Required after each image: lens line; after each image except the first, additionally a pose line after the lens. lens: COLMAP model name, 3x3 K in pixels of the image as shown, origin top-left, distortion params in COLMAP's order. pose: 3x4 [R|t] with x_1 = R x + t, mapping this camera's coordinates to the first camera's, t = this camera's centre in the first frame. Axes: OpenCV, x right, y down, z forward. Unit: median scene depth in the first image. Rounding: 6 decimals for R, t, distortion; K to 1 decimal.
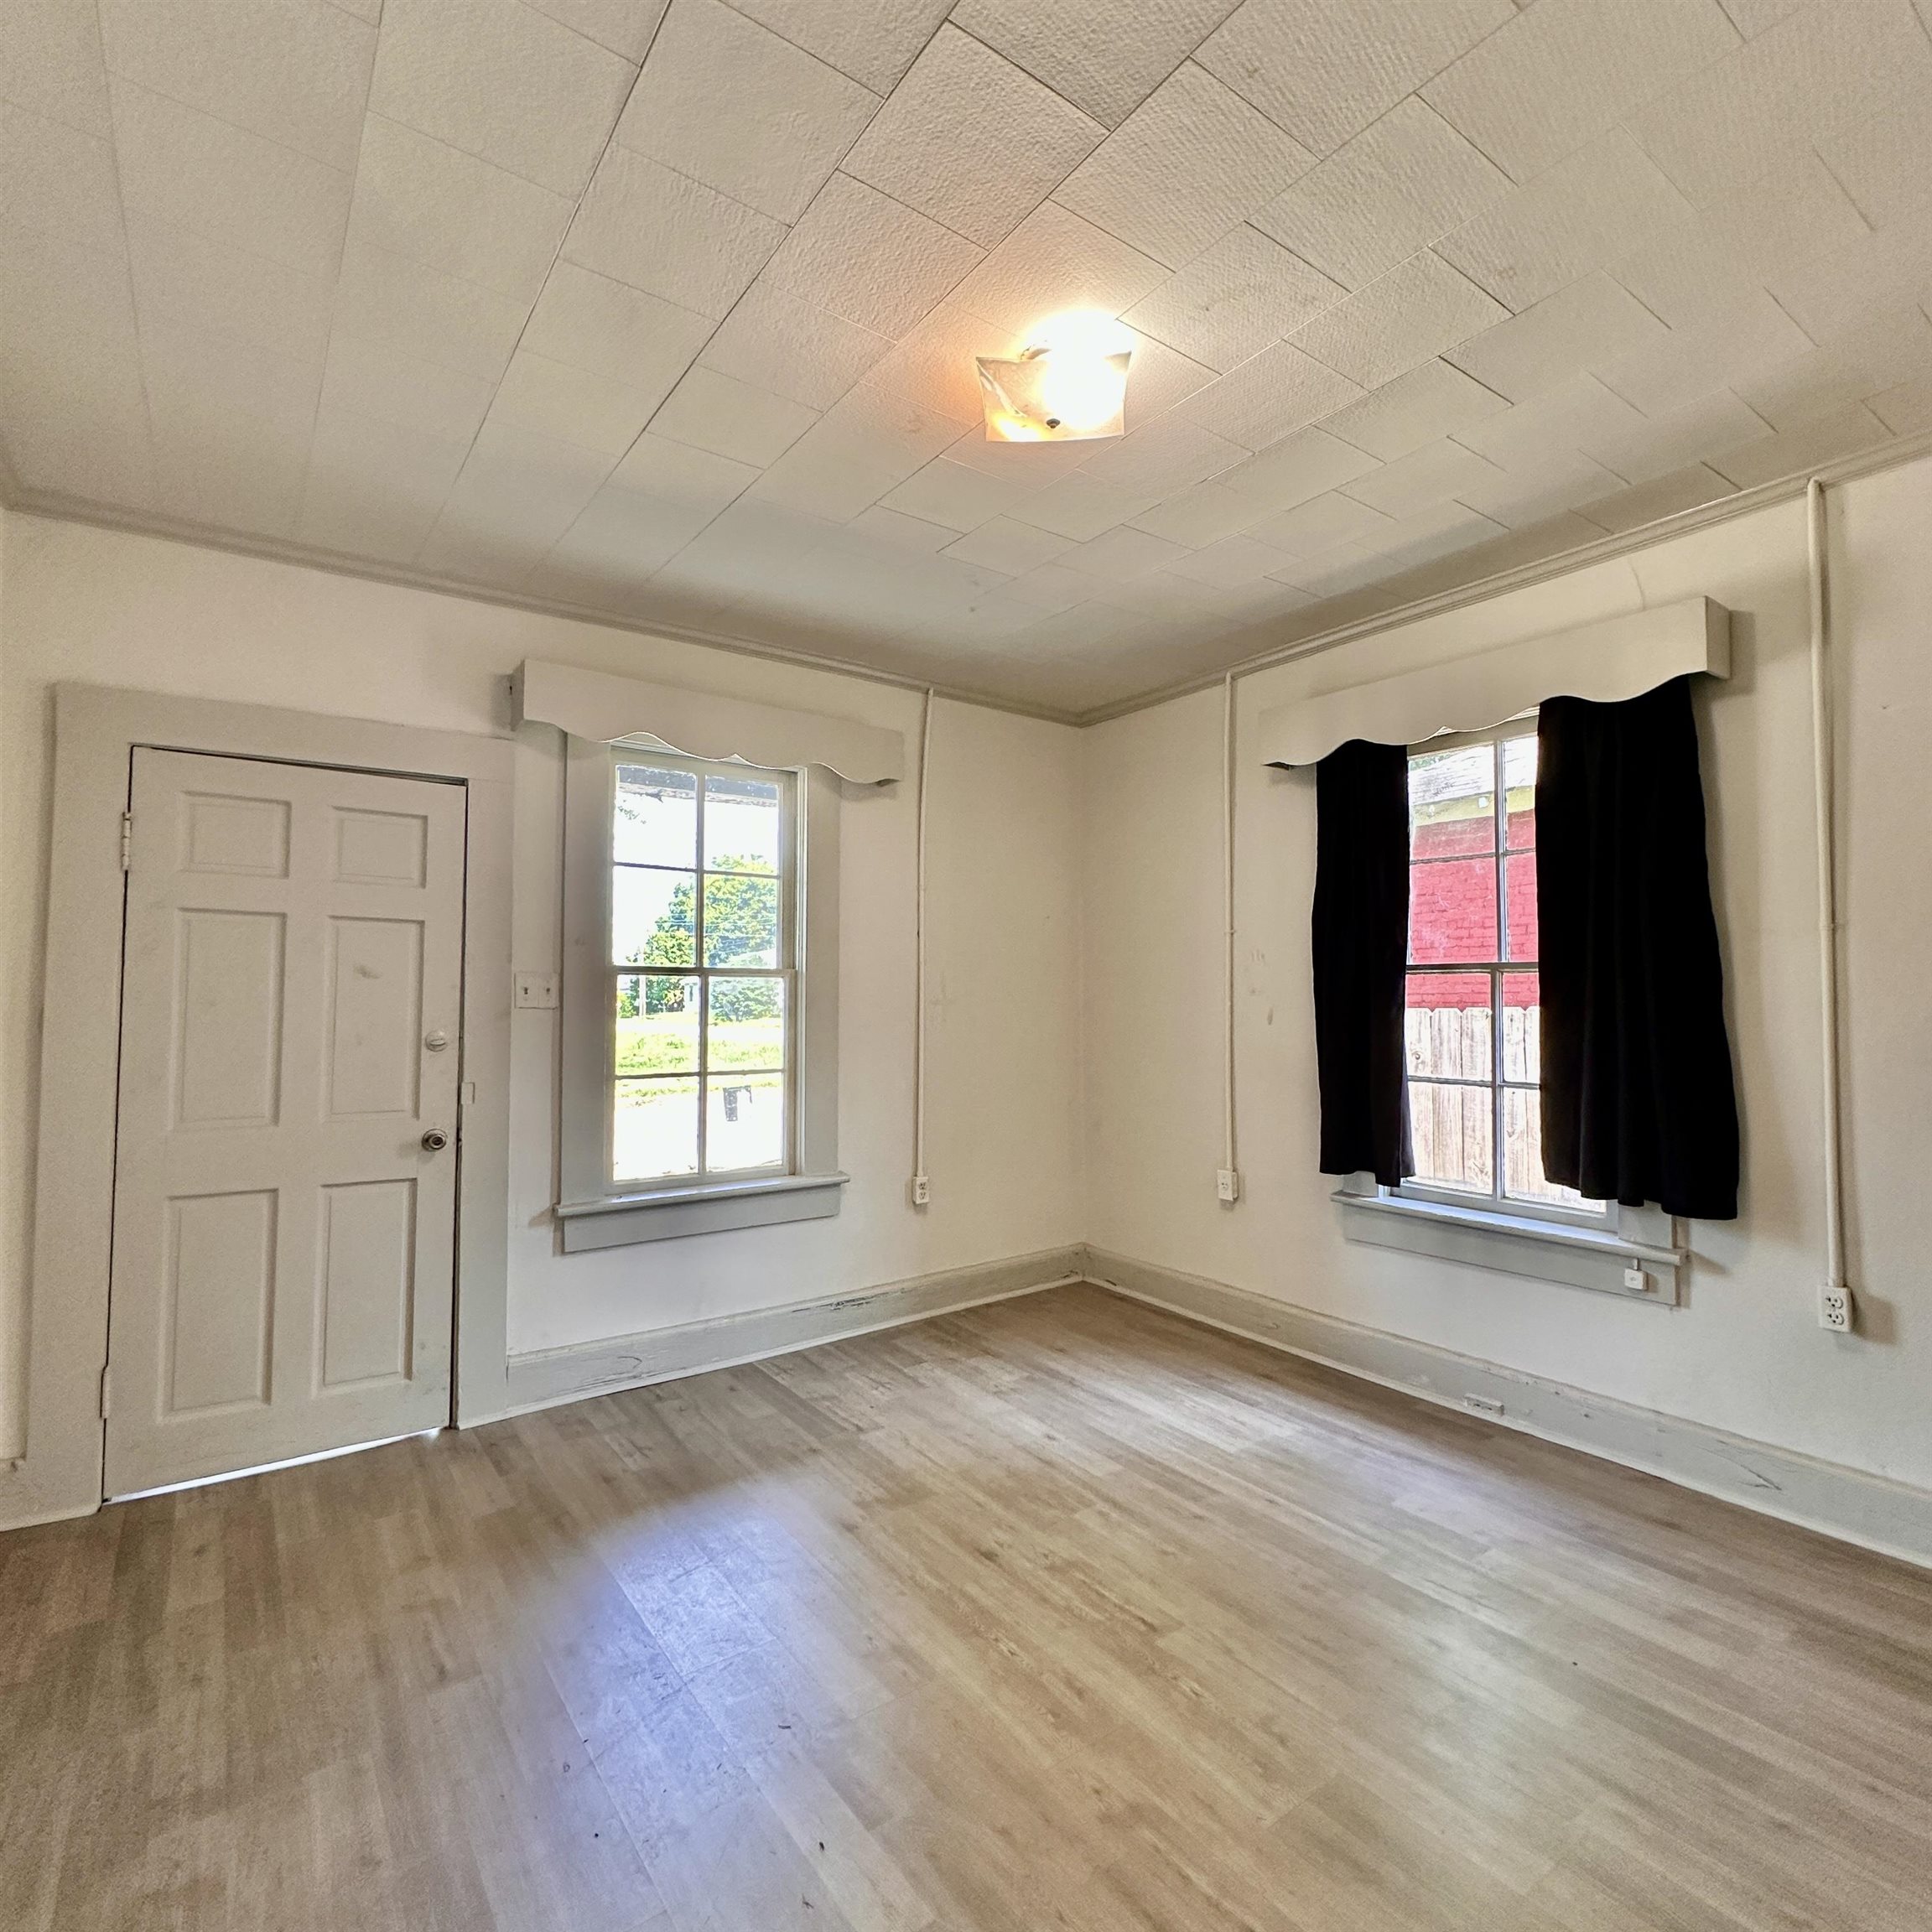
lens RADIAL K [[1025.3, 0, 964.4], [0, 1025.3, 958.9], [0, 0, 1]] dist [-0.012939, 0.001366]
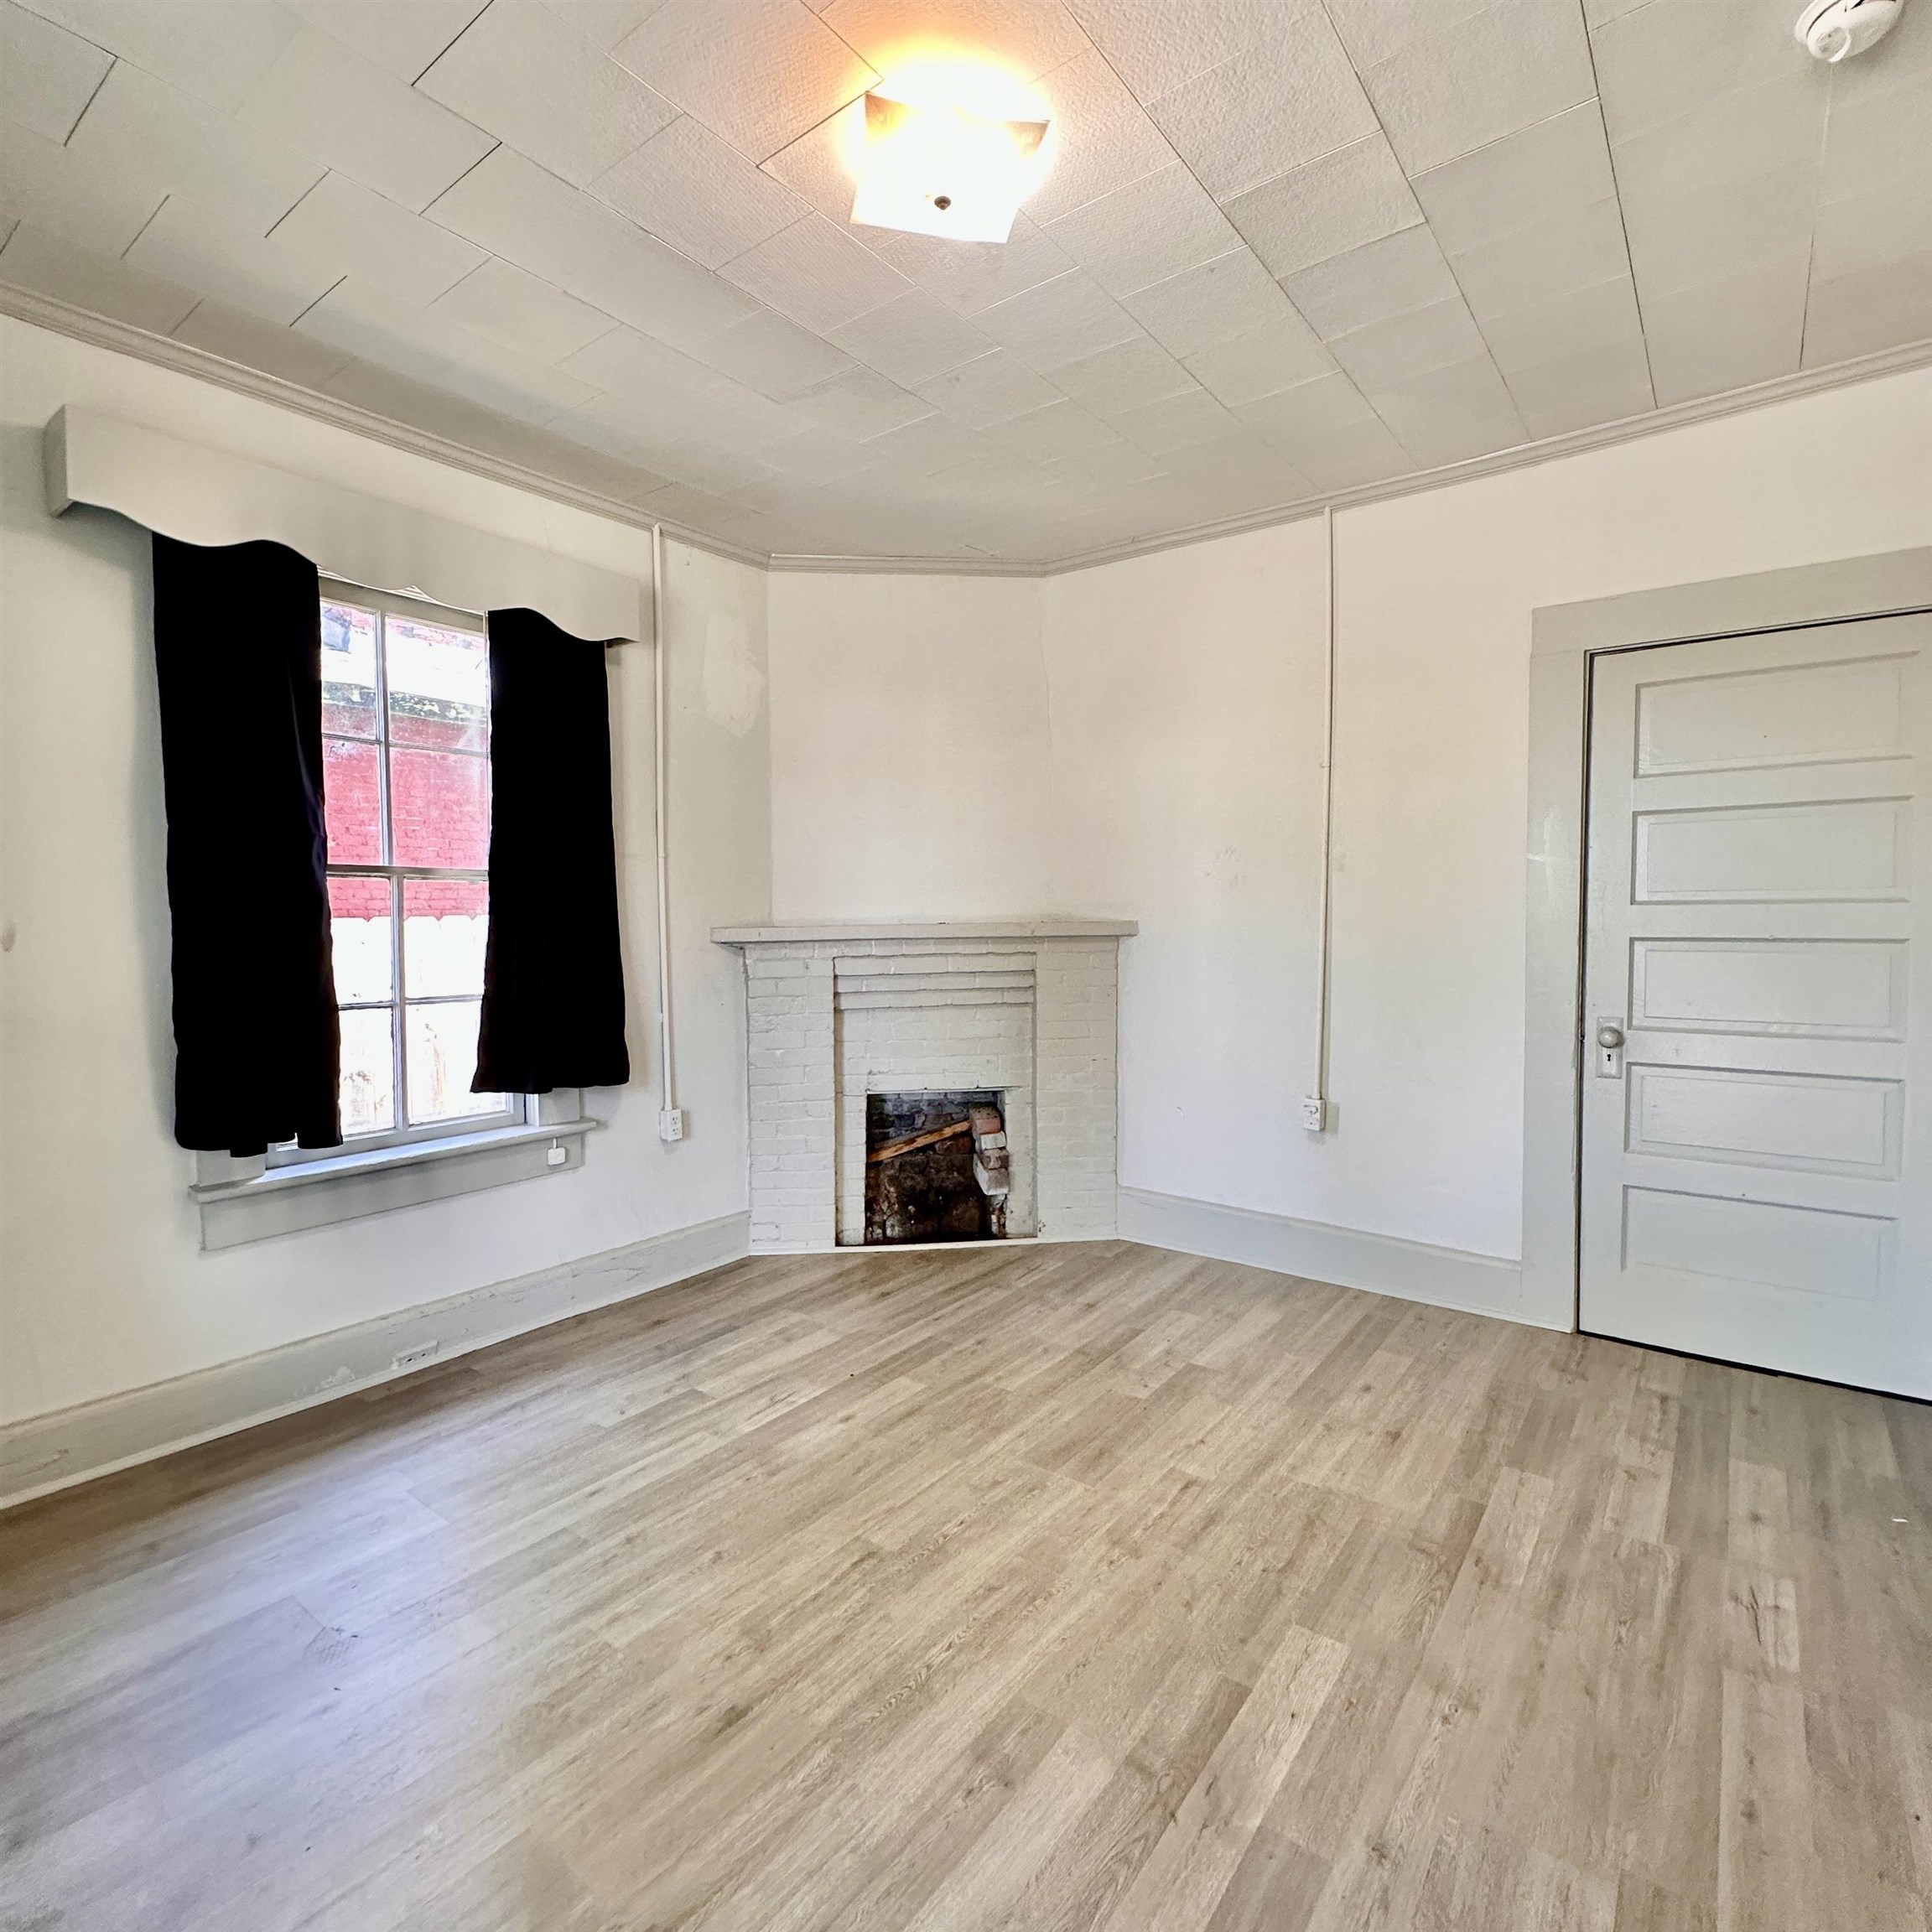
lens RADIAL K [[1025.3, 0, 964.4], [0, 1025.3, 958.9], [0, 0, 1]] dist [-0.012939, 0.001366]
pose [[-0.291339, -0.035223, 0.955971, -0.568743], [-0.021945, 0.999305, 0.030132, 0.053460], [-0.956368, -0.012200, -0.291909, 0.930795]]
